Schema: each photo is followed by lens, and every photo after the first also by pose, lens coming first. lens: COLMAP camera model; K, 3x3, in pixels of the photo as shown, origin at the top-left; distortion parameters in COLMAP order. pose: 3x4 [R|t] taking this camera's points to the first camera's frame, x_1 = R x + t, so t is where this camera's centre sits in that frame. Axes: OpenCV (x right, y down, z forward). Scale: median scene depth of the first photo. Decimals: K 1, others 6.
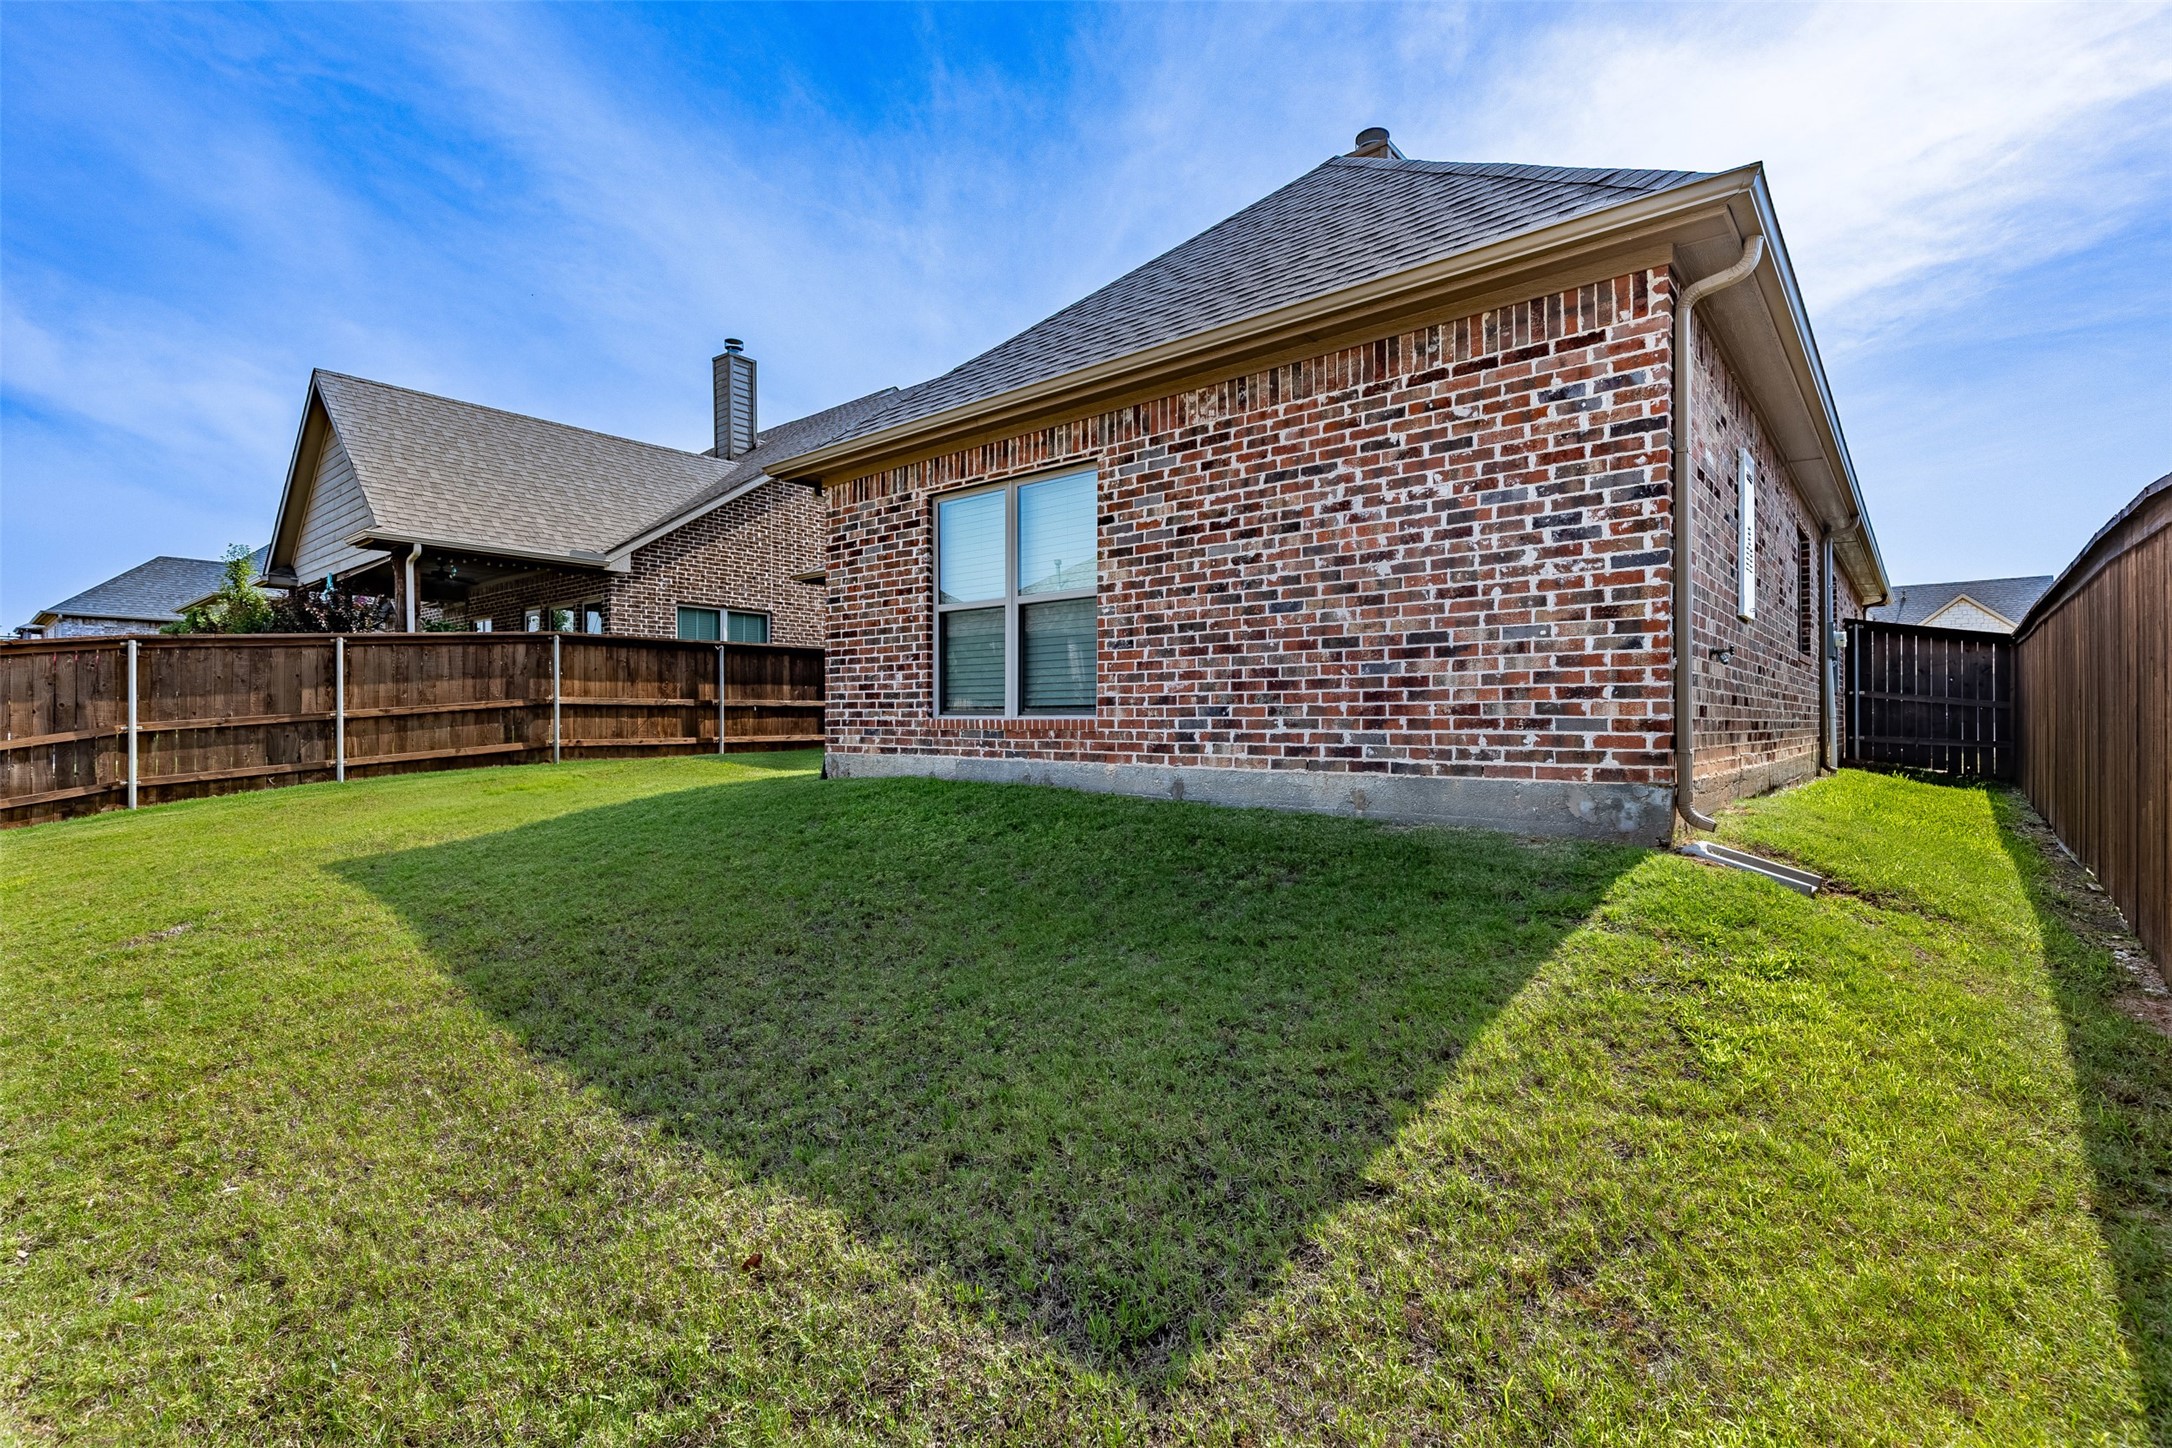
lens RADIAL K [[979.5, 0, 1096.2], [0, 979.5, 700.3], [0, 0, 1]] dist [0.000687, -0.000778]
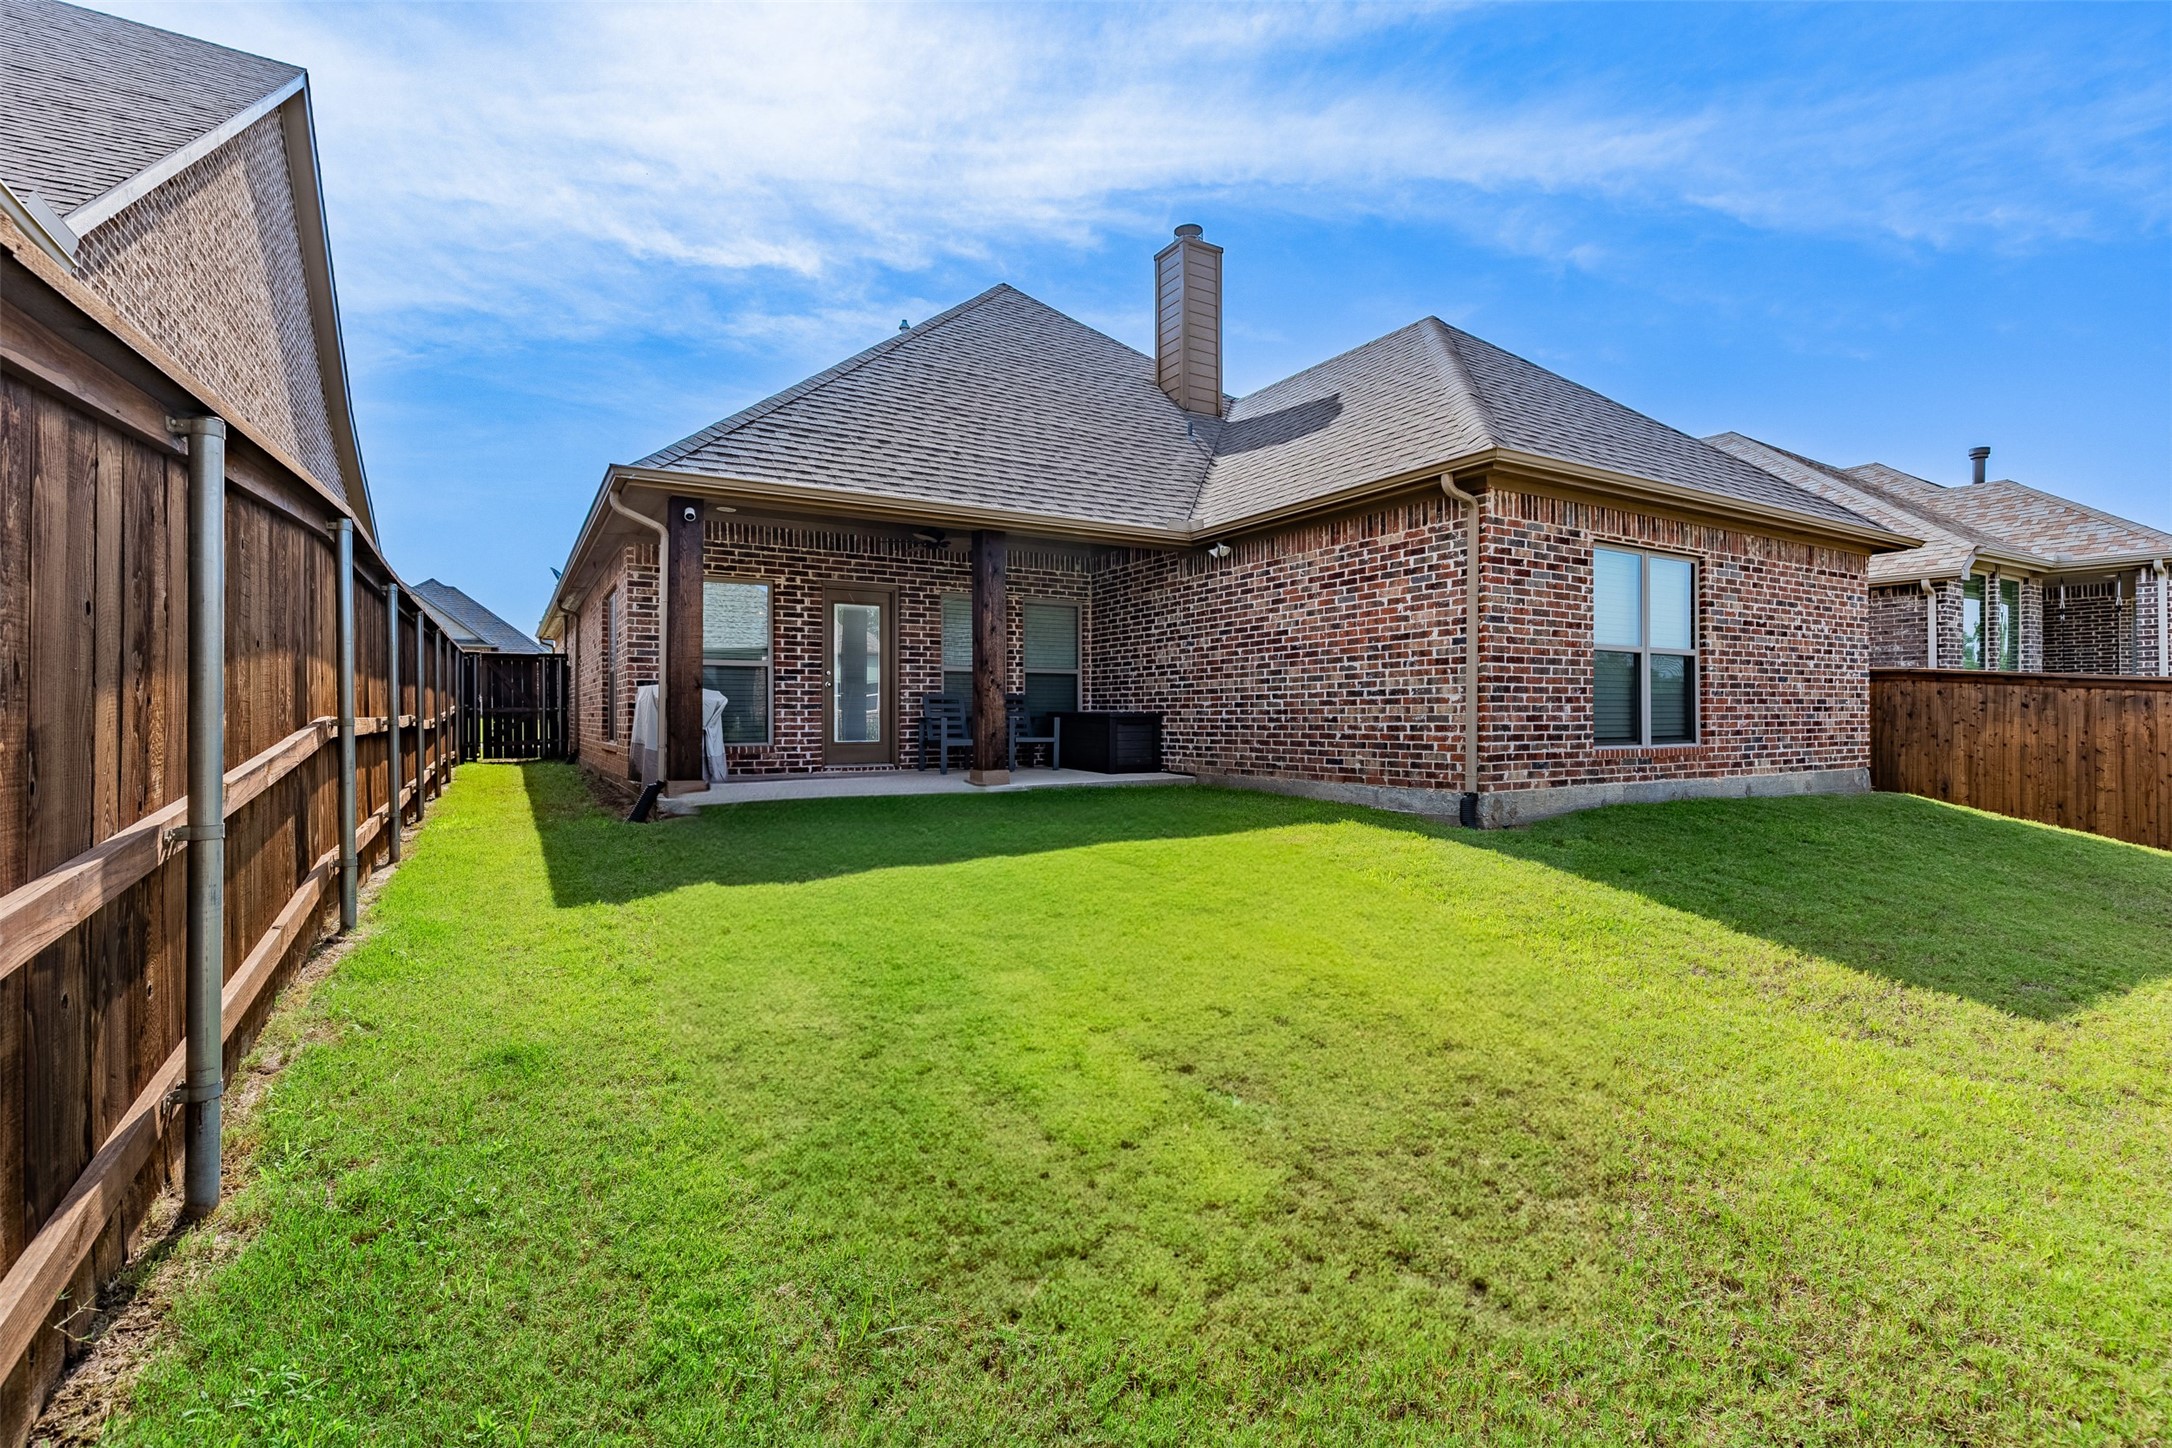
lens RADIAL K [[983.9, 0, 1107.2], [0, 983.9, 715.0], [0, 0, 1]] dist [0.001368, -0.000390]
pose [[0.309192, 0.010630, 0.950940, -1.297412], [-0.006719, 0.999937, -0.008993, -0.005431], [-0.950976, -0.003609, 0.309244, 1.127913]]
